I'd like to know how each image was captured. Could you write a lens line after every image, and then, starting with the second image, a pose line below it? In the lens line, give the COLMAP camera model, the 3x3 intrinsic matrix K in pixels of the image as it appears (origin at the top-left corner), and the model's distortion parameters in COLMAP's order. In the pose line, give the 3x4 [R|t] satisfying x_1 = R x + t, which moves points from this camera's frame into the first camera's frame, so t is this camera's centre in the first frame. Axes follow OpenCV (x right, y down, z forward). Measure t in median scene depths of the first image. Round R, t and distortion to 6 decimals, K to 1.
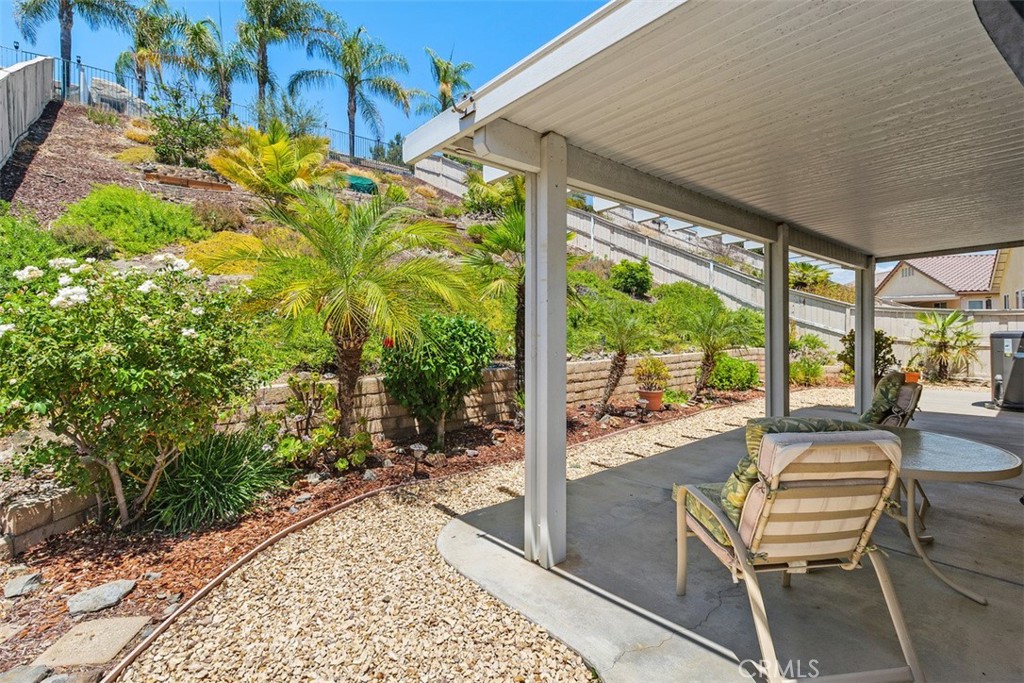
lens RADIAL K [[470.7, 0, 513.3], [0, 470.7, 335.5], [0, 0, 1]] dist [0.006464, -0.002800]
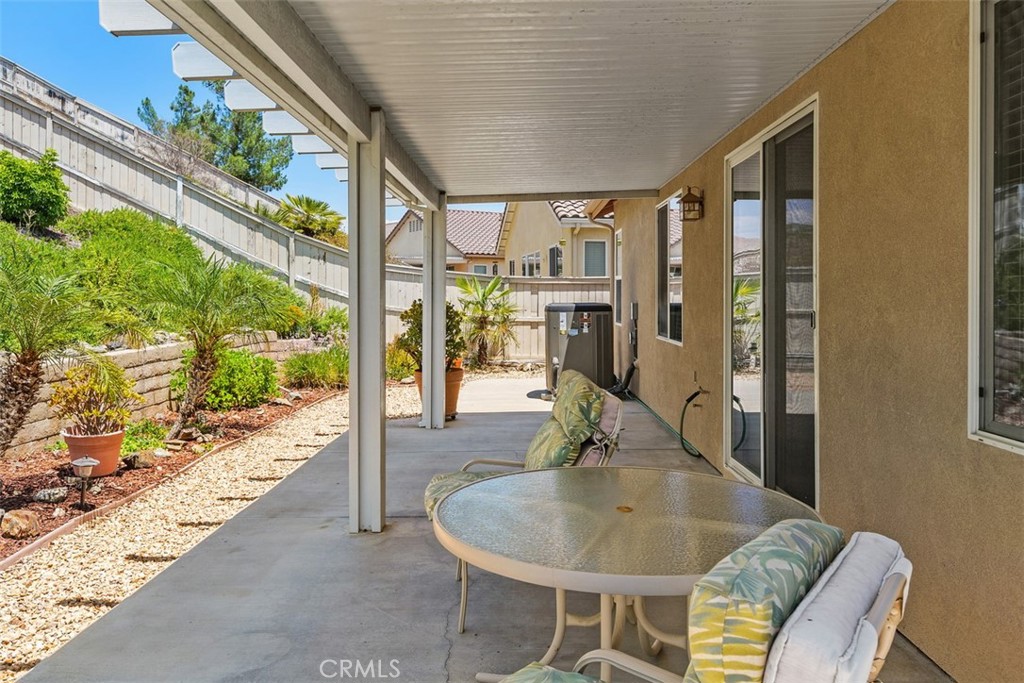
lens RADIAL K [[769.1, 0, 517.9], [0, 769.1, 306.2], [0, 0, 1]] dist [-0.003896, -0.007201]
pose [[0.662315, -0.004147, 0.749214, 0.002528], [0.006448, 0.999979, -0.000165, -0.003328], [-0.749198, 0.004940, 0.662328, 0.143804]]
